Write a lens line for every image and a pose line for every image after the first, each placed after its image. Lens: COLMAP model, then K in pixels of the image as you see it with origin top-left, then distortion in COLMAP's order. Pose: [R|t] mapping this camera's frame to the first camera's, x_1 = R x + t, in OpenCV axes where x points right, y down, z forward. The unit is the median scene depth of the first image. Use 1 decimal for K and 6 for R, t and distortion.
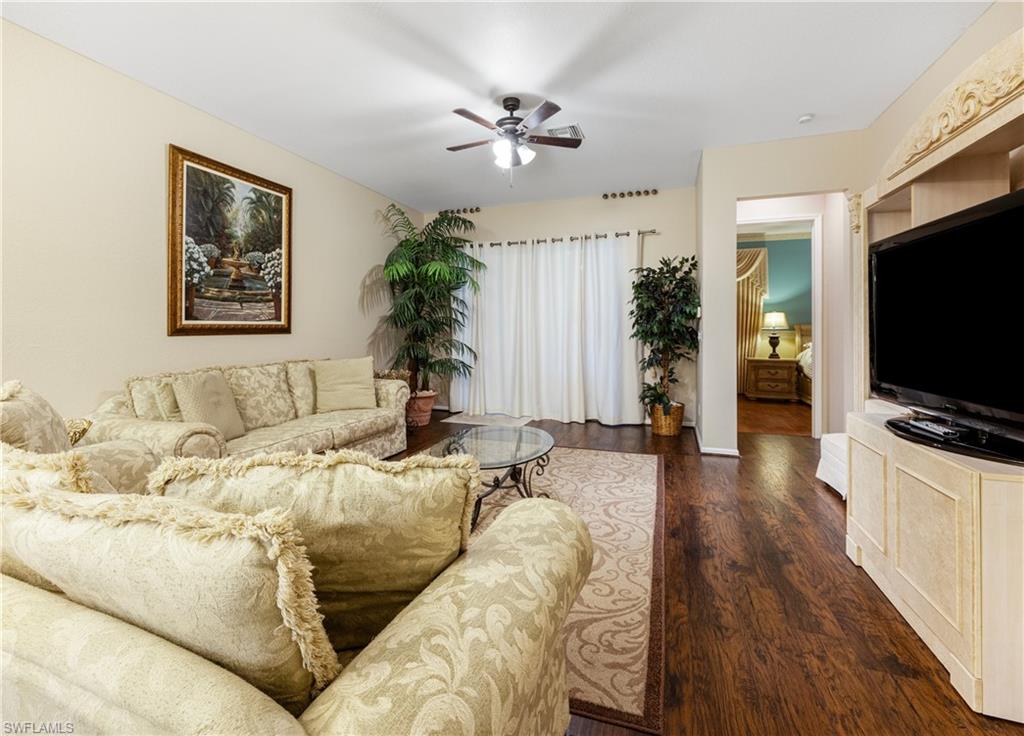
lens RADIAL K [[431.7, 0, 510.4], [0, 431.7, 331.0], [0, 0, 1]] dist [-0.000031, 0.000103]
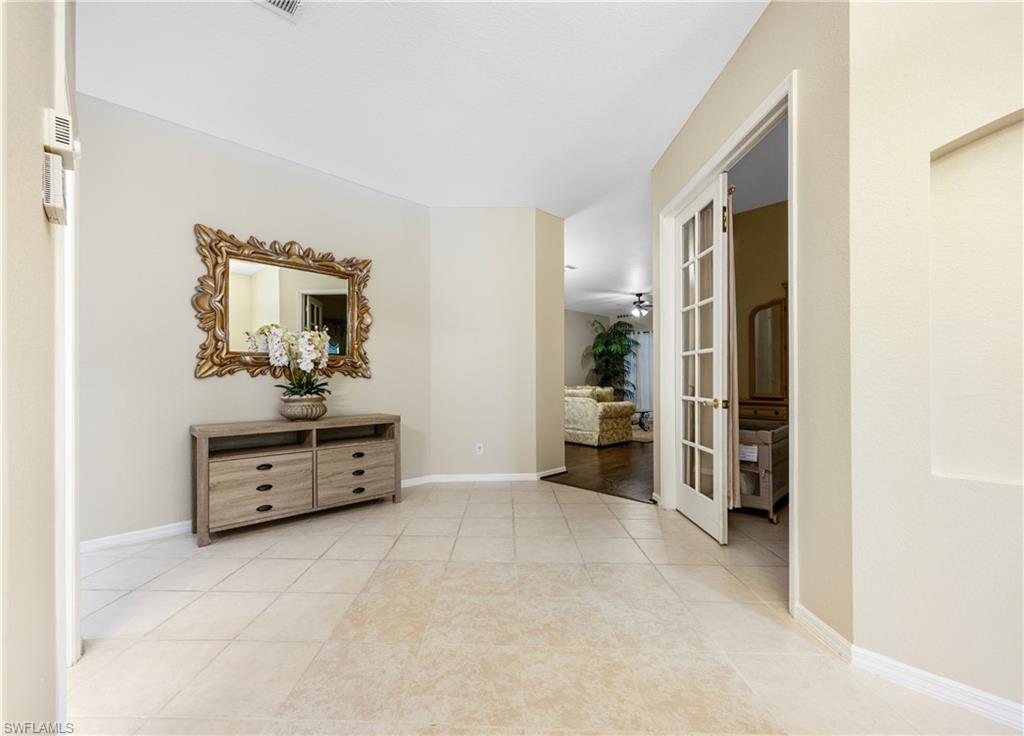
lens RADIAL K [[435.1, 0, 490.8], [0, 435.1, 374.7], [0, 0, 1]] dist [0.000104, 0.000239]
pose [[0.887664, -0.005878, -0.460455, 0.398793], [-0.001998, 0.999860, -0.016616, 0.047370], [0.460488, 0.015669, 0.887528, -1.757969]]
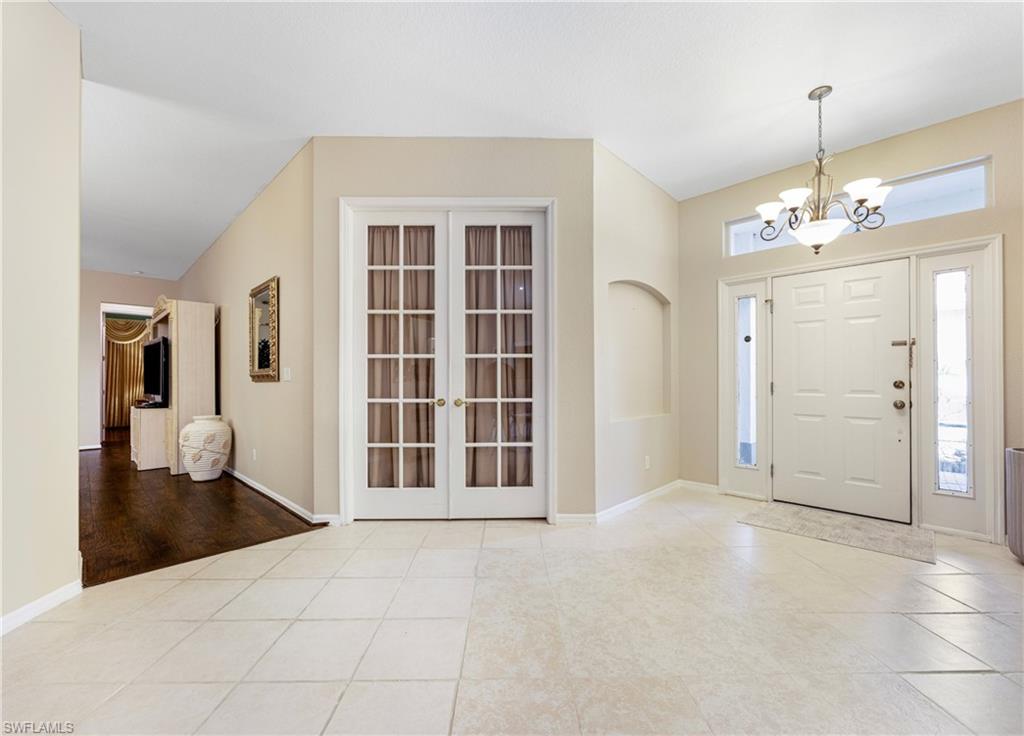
lens RADIAL K [[424.0, 0, 514.4], [0, 424.0, 373.7], [0, 0, 1]] dist [0.000000, -0.000038]
pose [[0.409546, 0.006060, 0.912269, -0.410083], [0.015042, 0.999797, -0.013394, 0.038876], [-0.912165, 0.019208, 0.409372, -1.359039]]
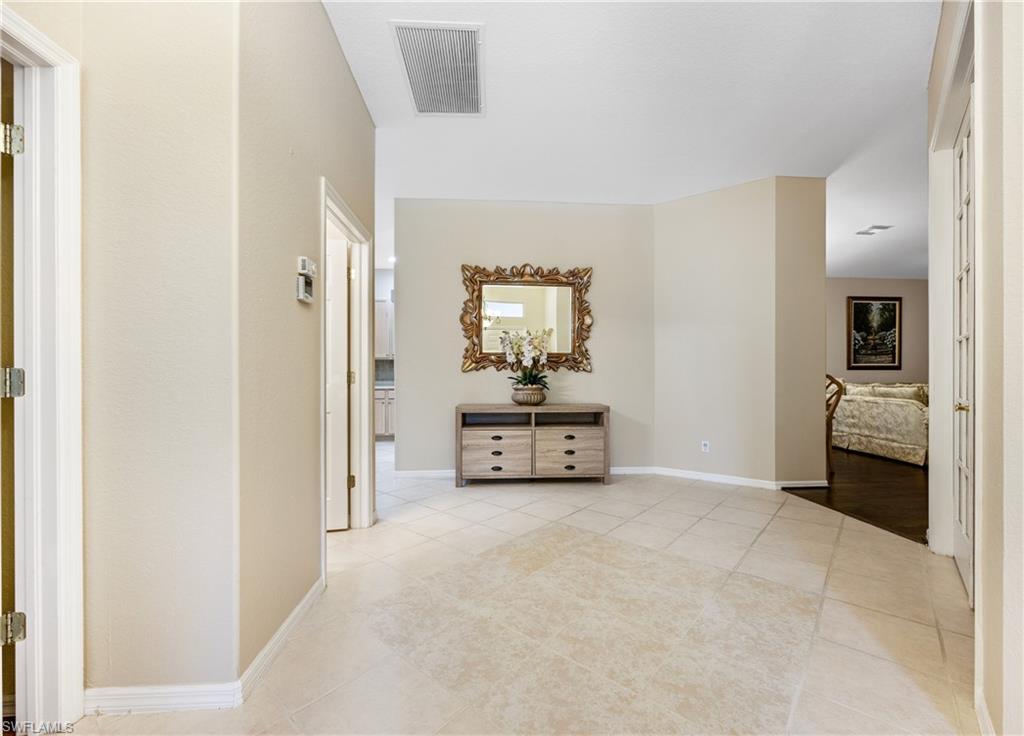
lens RADIAL K [[438.2, 0, 503.6], [0, 438.2, 368.3], [0, 0, 1]] dist [-0.000626, -0.000058]
pose [[0.391119, -0.007418, -0.920310, 0.700460], [-0.009237, 0.999886, -0.011985, 0.045053], [0.920294, 0.013188, 0.391005, -1.633393]]
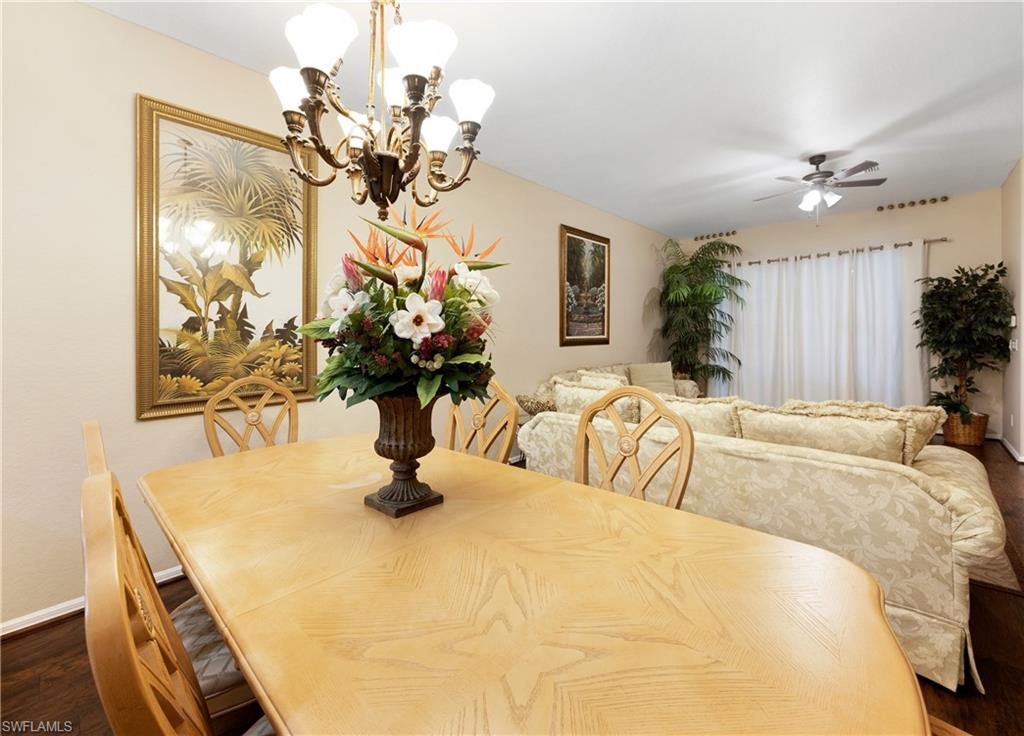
lens RADIAL K [[428.6, 0, 514.4], [0, 428.6, 340.3], [0, 0, 1]] dist [0.000372, 0.000359]
pose [[0.922858, -0.005742, -0.385098, -0.287433], [0.008153, 0.999956, 0.004628, -0.016627], [0.385055, -0.007411, 0.922864, -0.417971]]
